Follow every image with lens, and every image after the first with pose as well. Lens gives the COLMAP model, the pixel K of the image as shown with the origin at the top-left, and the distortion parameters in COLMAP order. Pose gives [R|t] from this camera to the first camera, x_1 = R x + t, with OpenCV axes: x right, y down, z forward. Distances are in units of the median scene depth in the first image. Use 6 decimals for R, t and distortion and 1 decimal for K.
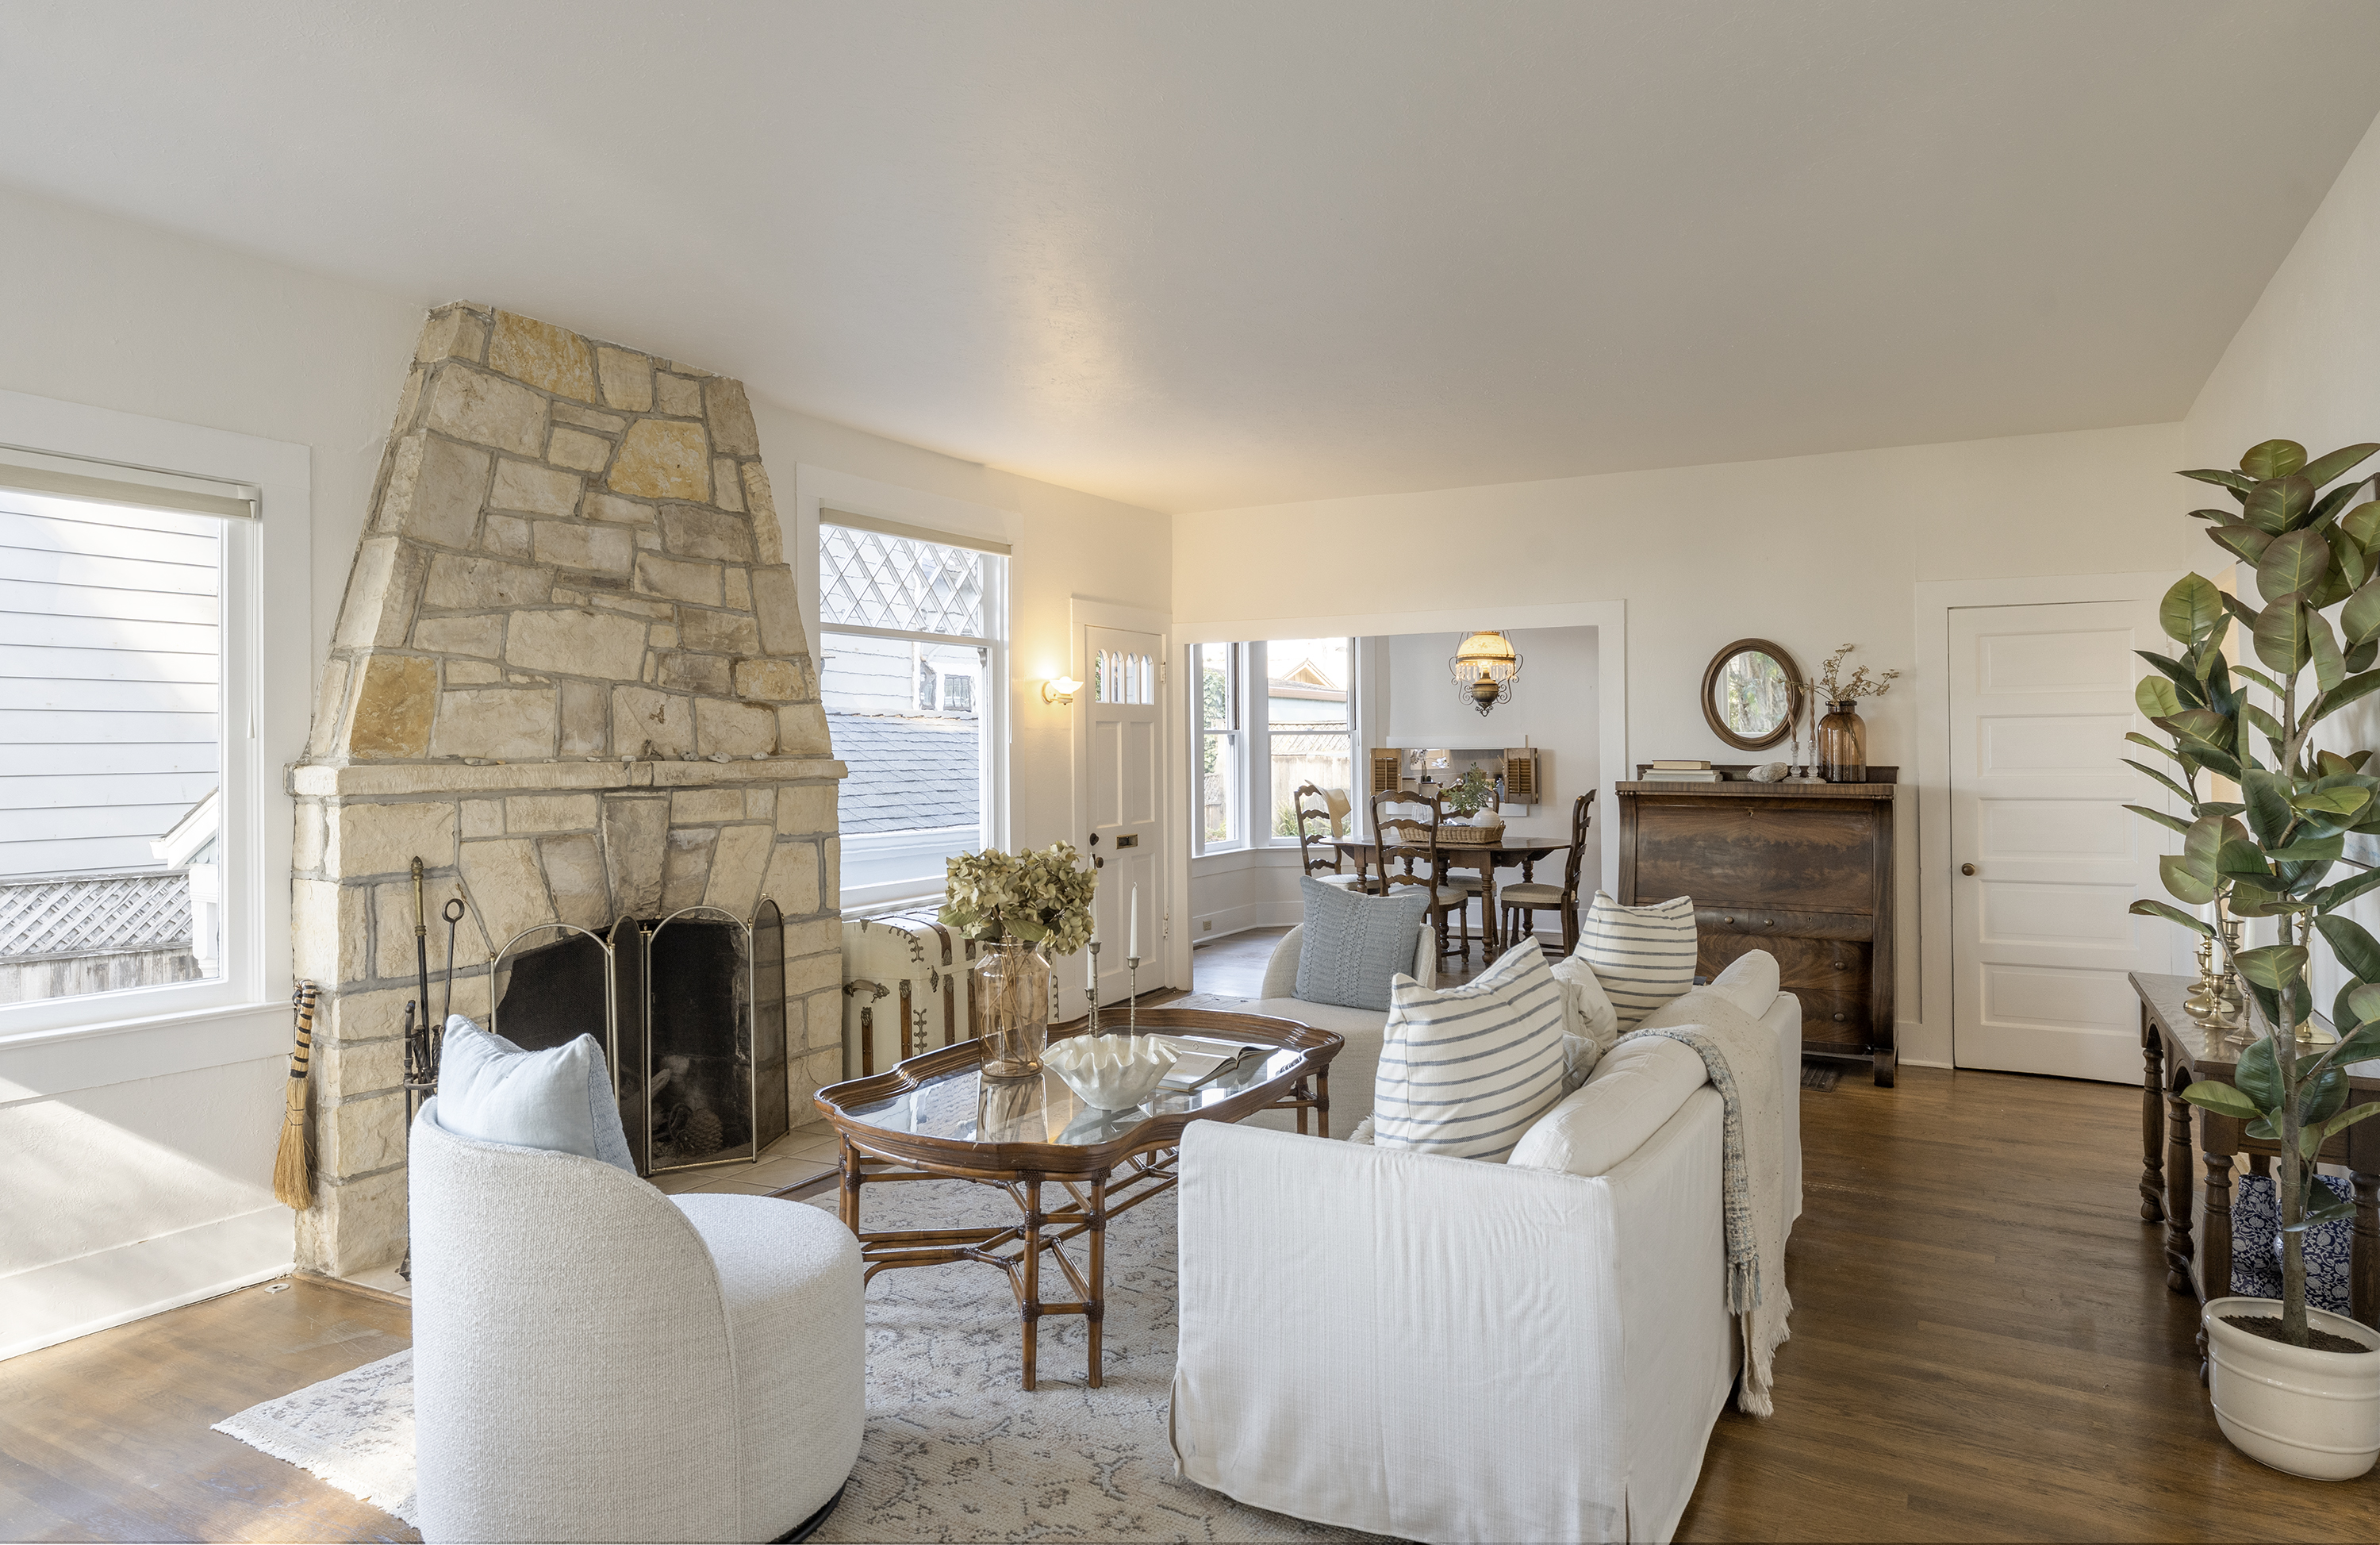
lens RADIAL K [[1372.5, 0, 1194.3], [0, 1372.5, 753.9], [0, 0, 1]] dist [0.003166, -0.002237]
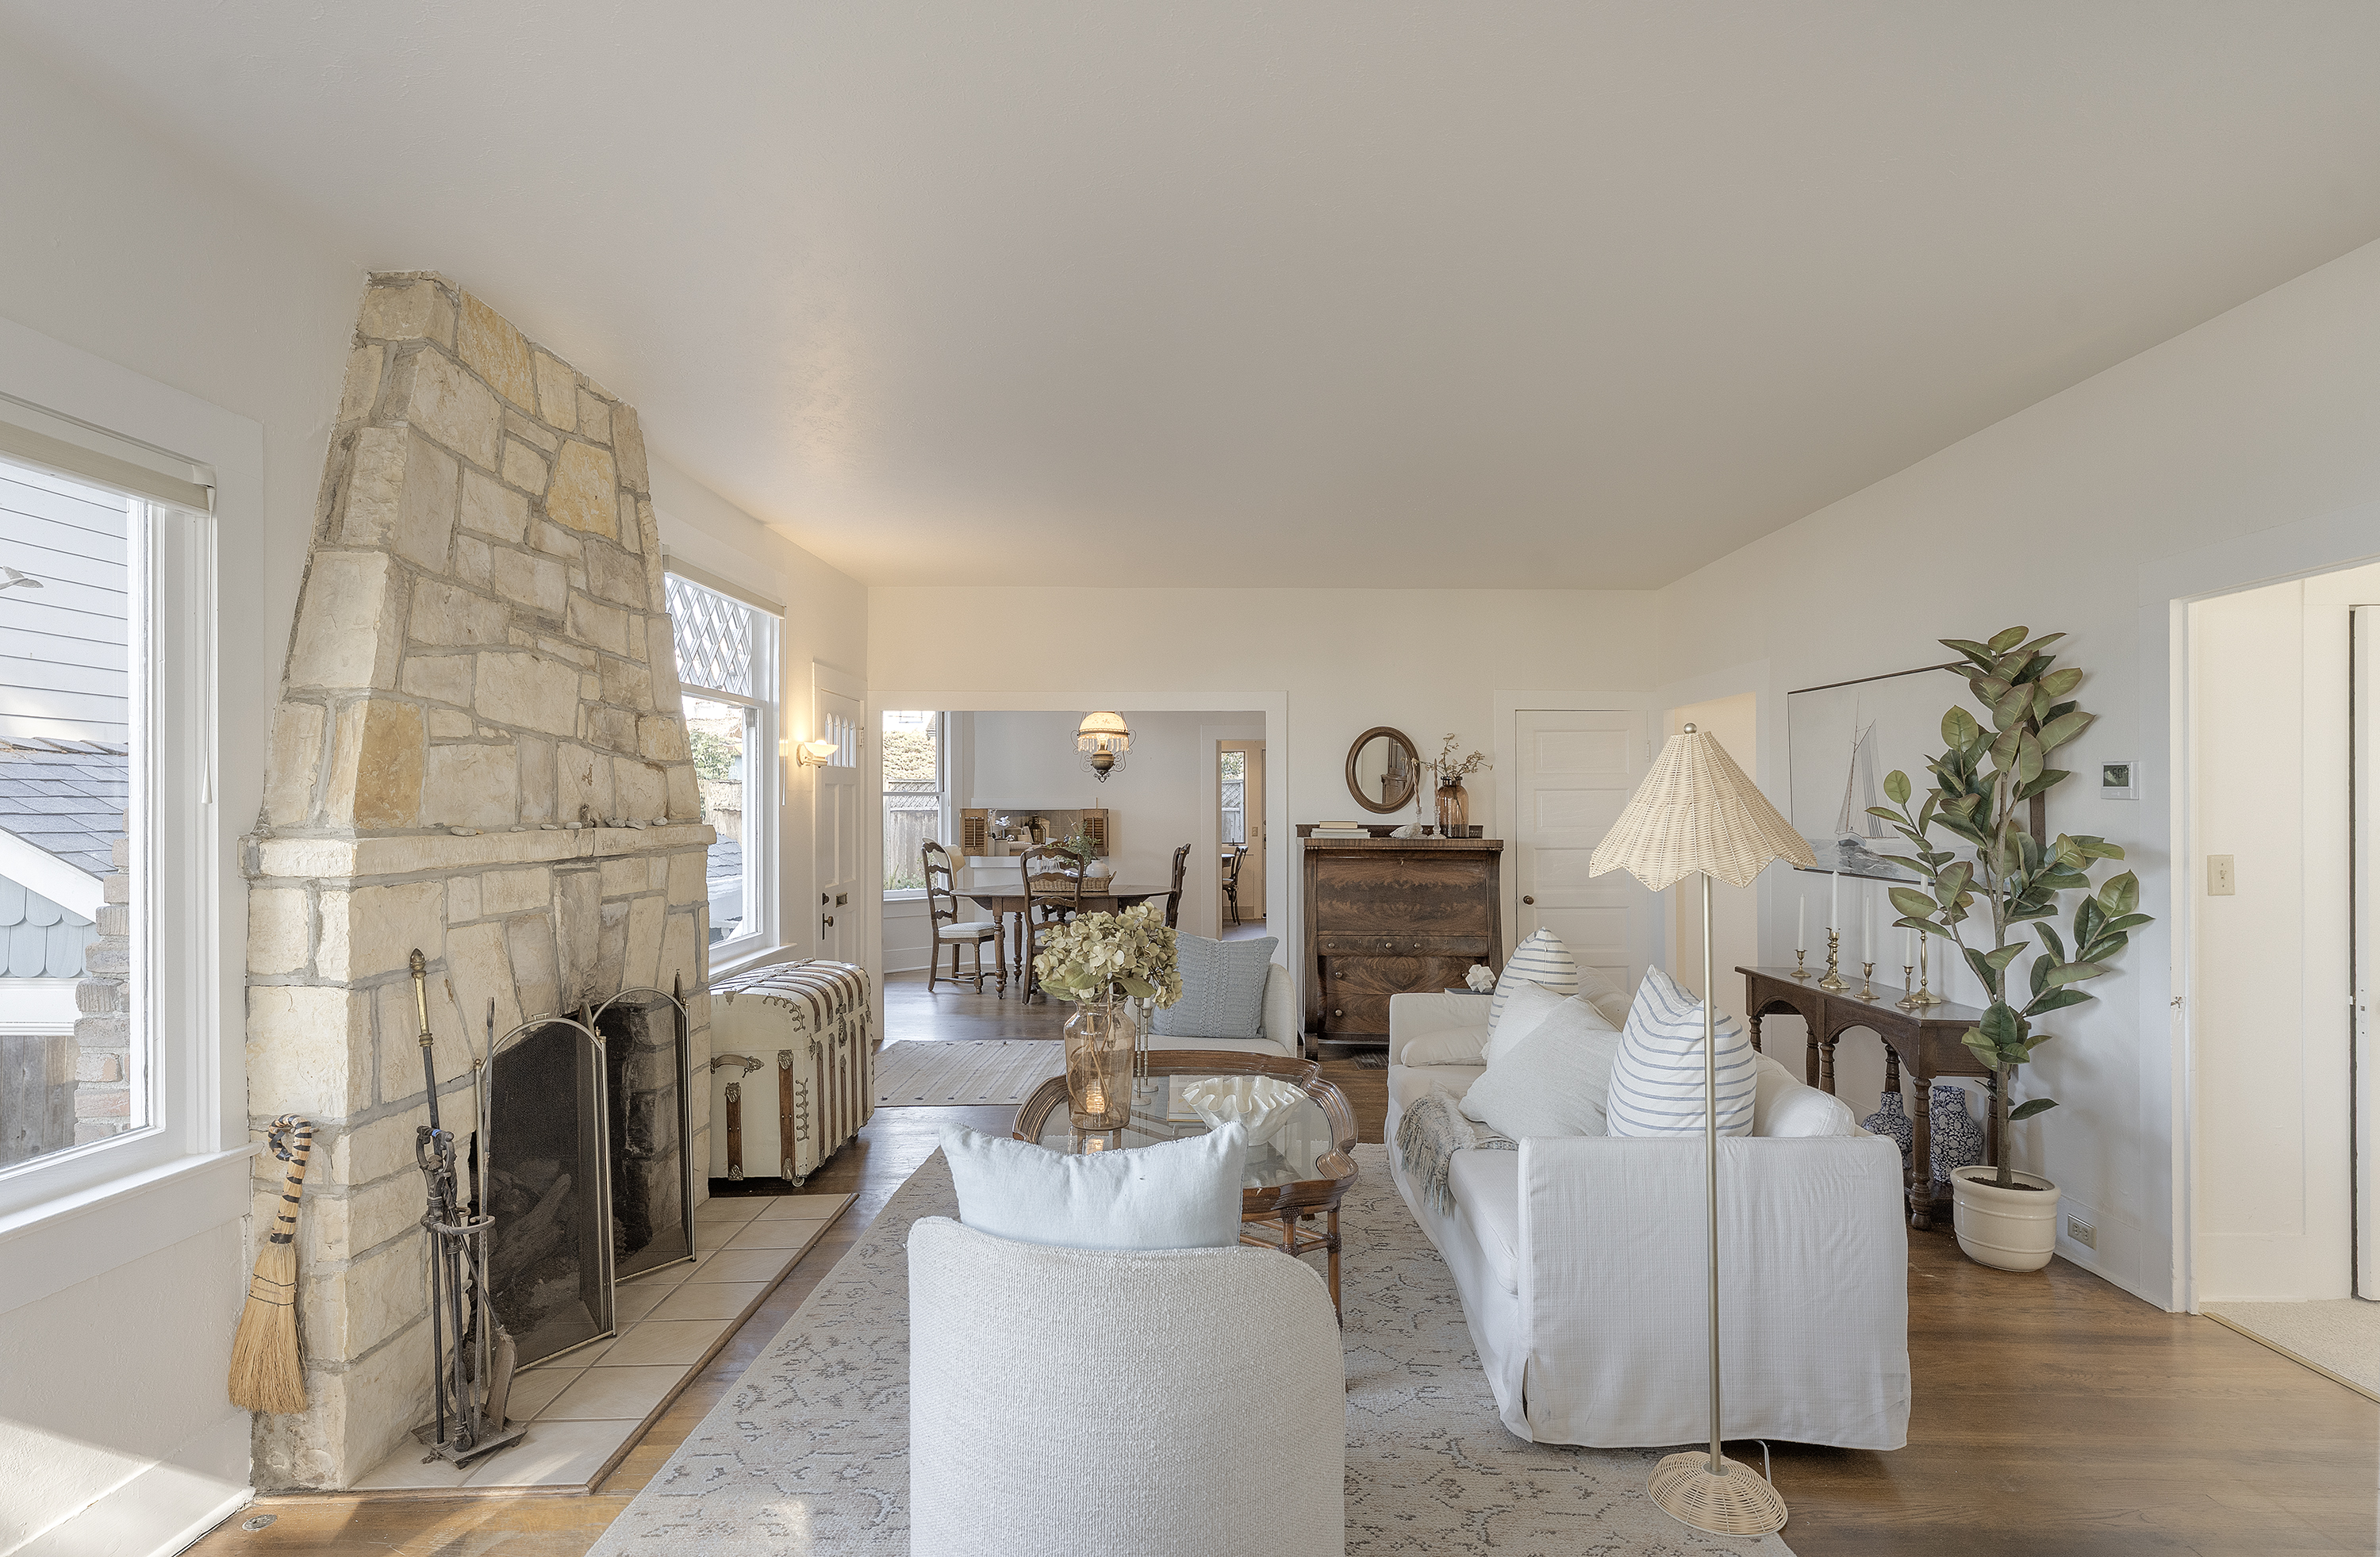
lens RADIAL K [[1203.9, 0, 1195.4], [0, 1203.9, 814.6], [0, 0, 1]] dist [-0.002052, 0.000492]
pose [[0.879789, 0.000262, 0.475364, -0.446681], [-0.002047, 0.999993, 0.003238, -0.007222], [-0.475359, -0.003822, 0.879783, 0.139215]]
